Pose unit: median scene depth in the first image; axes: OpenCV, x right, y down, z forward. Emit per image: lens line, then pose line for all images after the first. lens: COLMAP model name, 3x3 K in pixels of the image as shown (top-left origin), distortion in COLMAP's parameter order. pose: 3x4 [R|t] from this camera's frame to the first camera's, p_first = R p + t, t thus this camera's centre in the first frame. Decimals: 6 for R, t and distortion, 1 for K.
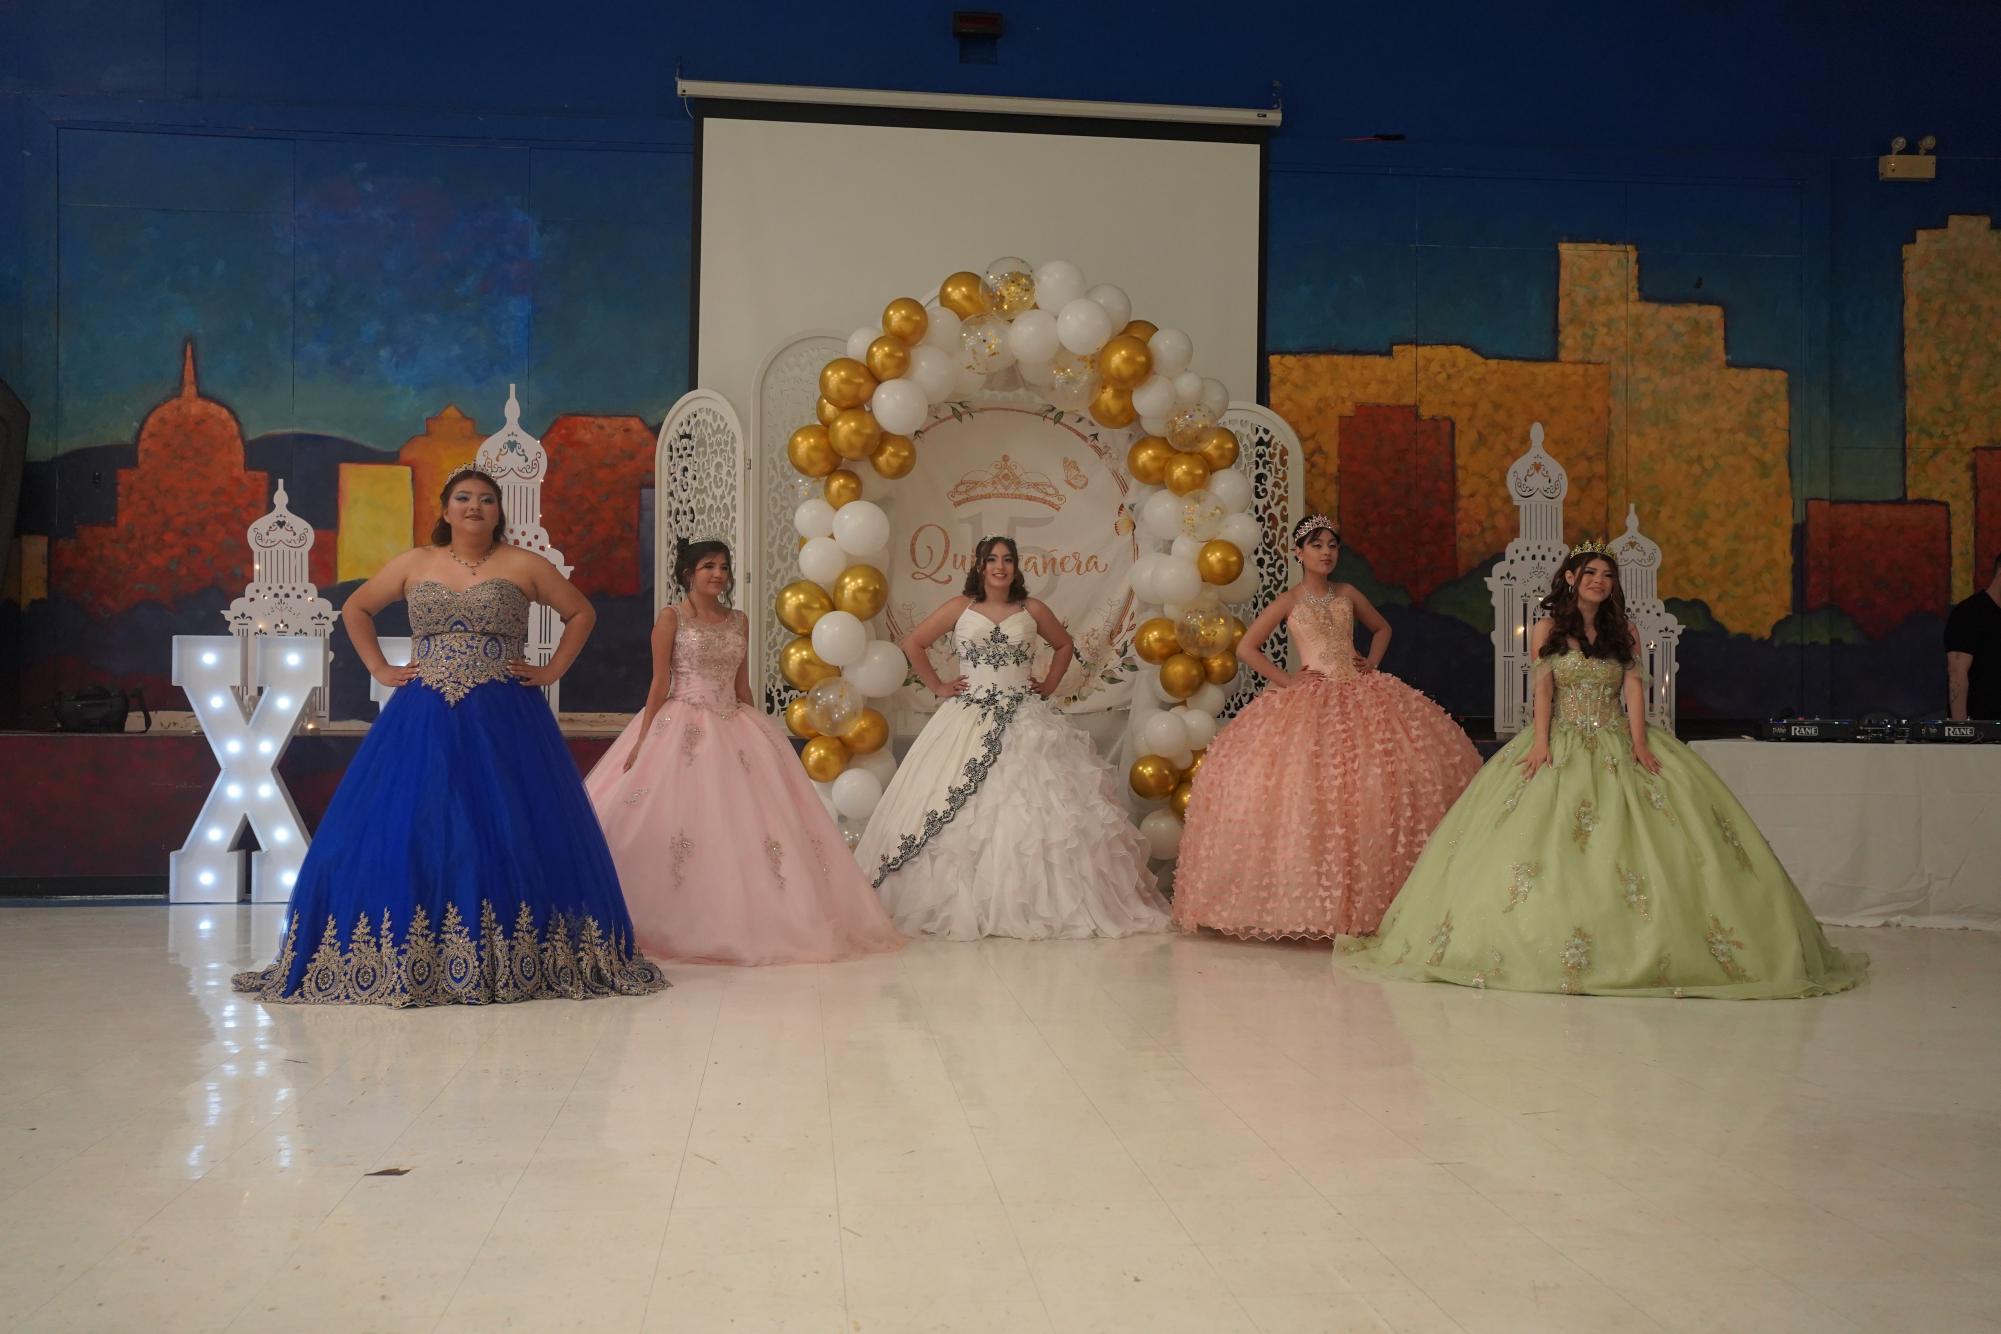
lens RADIAL K [[2026.4, 0, 1000.5], [0, 2026.4, 667.0], [0, 0, 1]] dist [-0.040851, 0.182333]
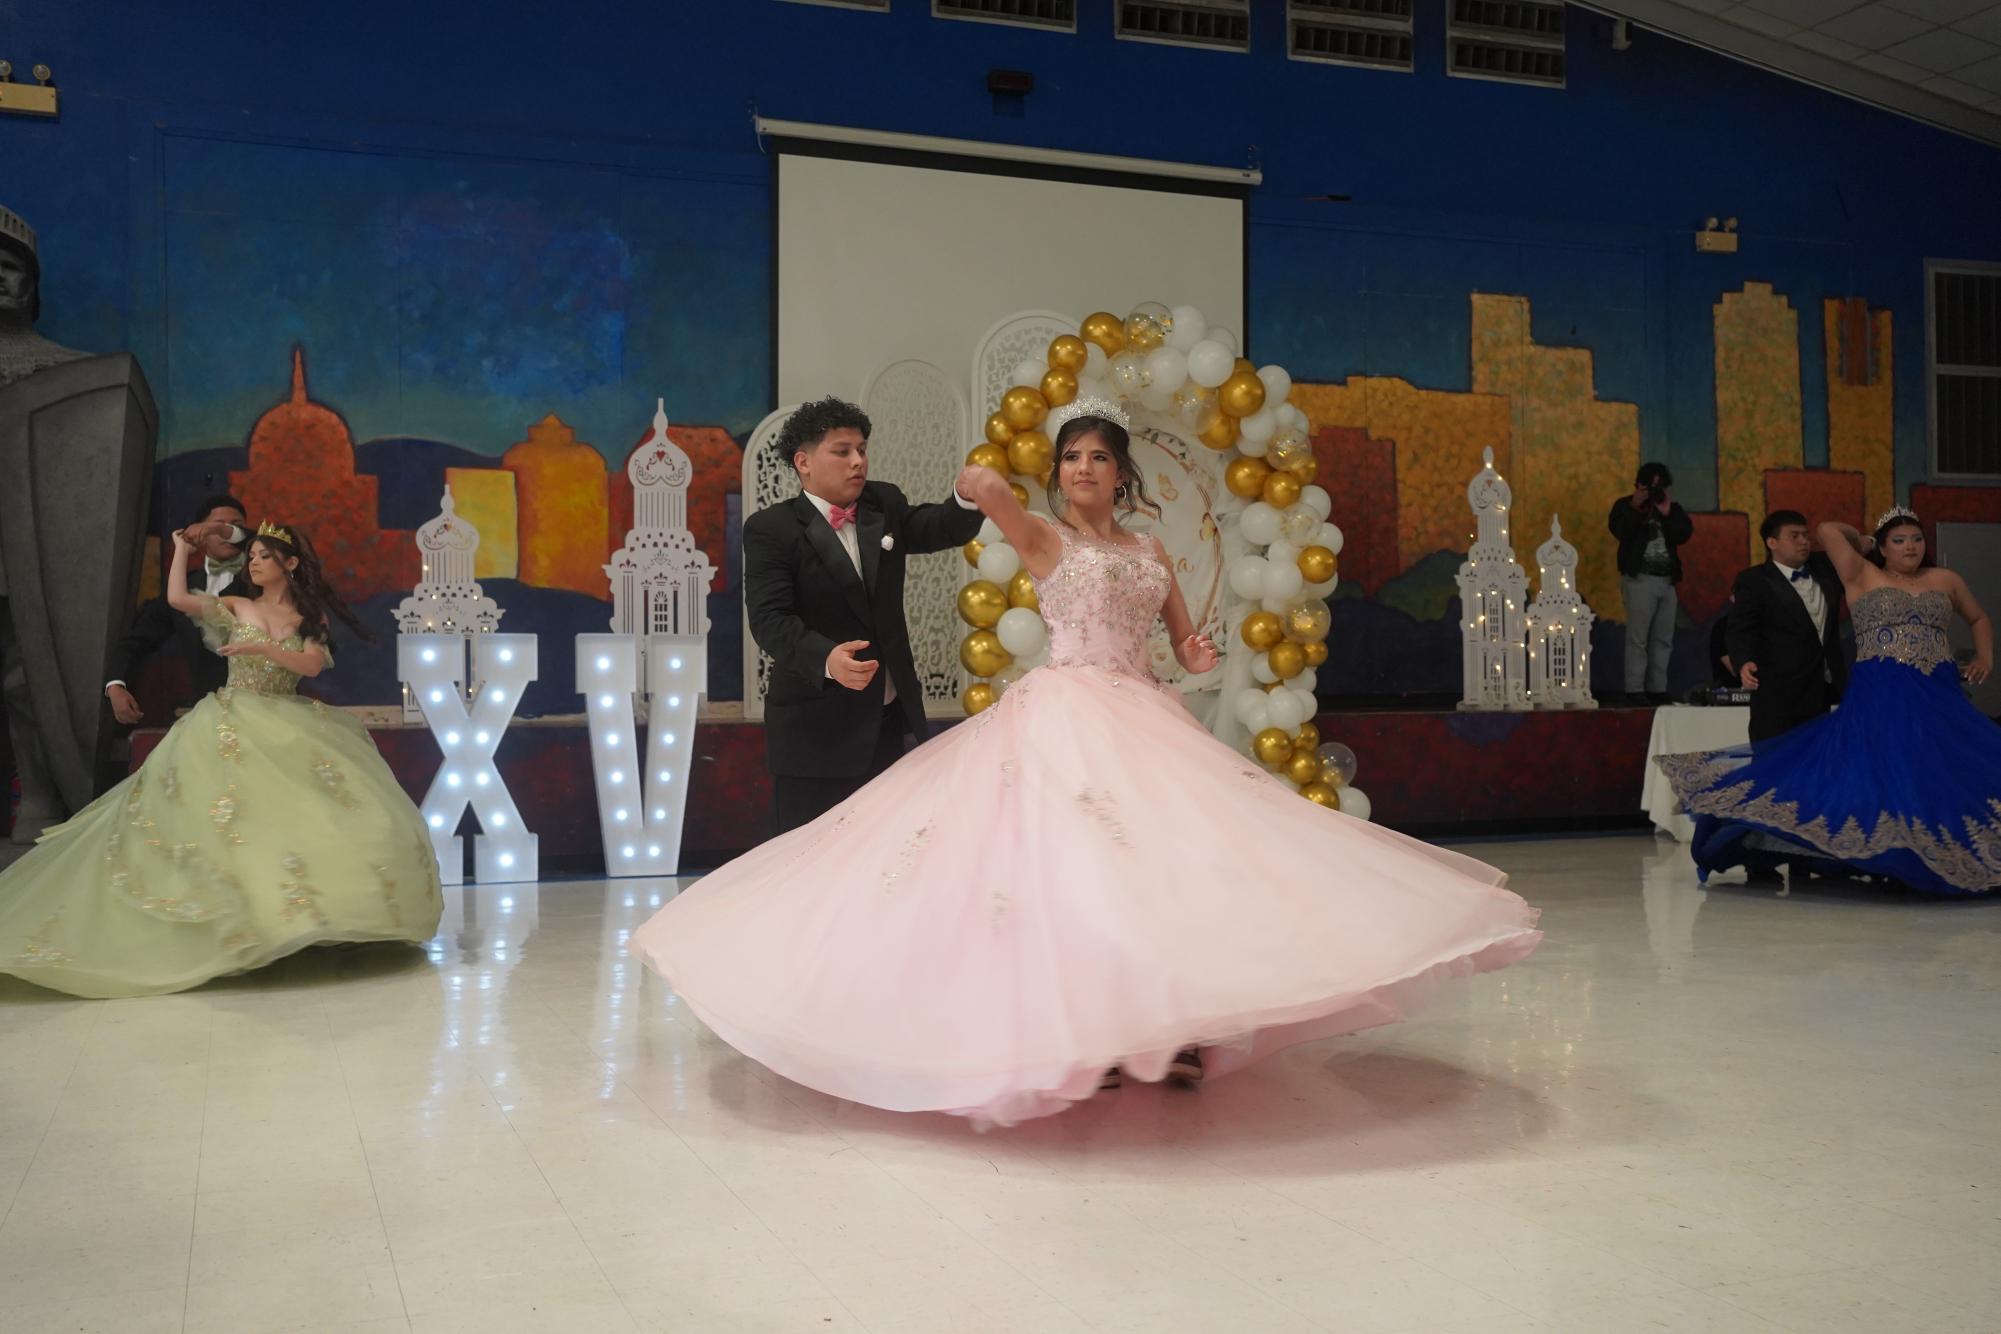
lens RADIAL K [[2026.4, 0, 1000.5], [0, 2026.4, 667.0], [0, 0, 1]] dist [-0.040851, 0.182333]
pose [[0.966365, -0.013412, 0.256826, -0.302694], [0.011602, 0.999896, 0.008564, -0.003049], [-0.256914, -0.005296, 0.966420, -0.081930]]
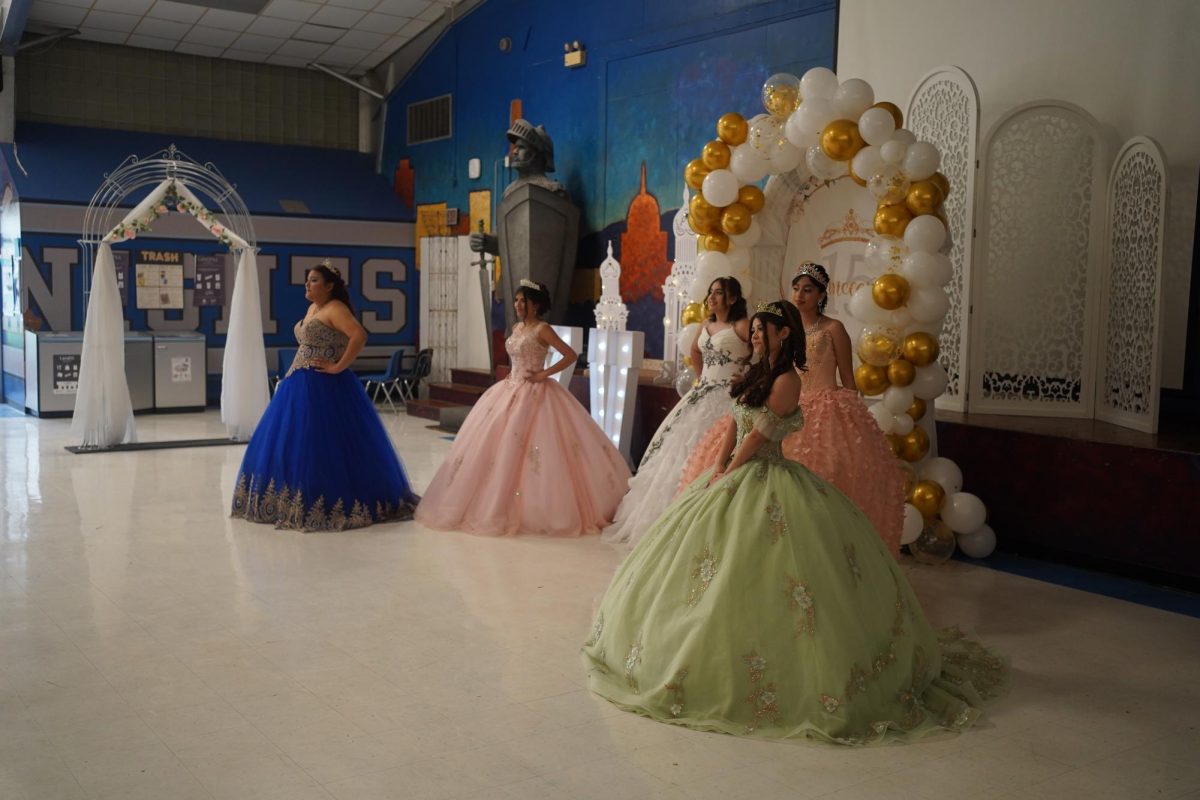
lens RADIAL K [[1215.9, 0, 604.1], [0, 1215.9, 396.7], [0, 0, 1]] dist [-0.036290, 0.178870]
pose [[0.495648, 0.080244, -0.864808, 0.549665], [-0.002372, 0.995844, 0.091044, -0.044273], [0.868520, -0.043075, 0.493779, 0.371459]]
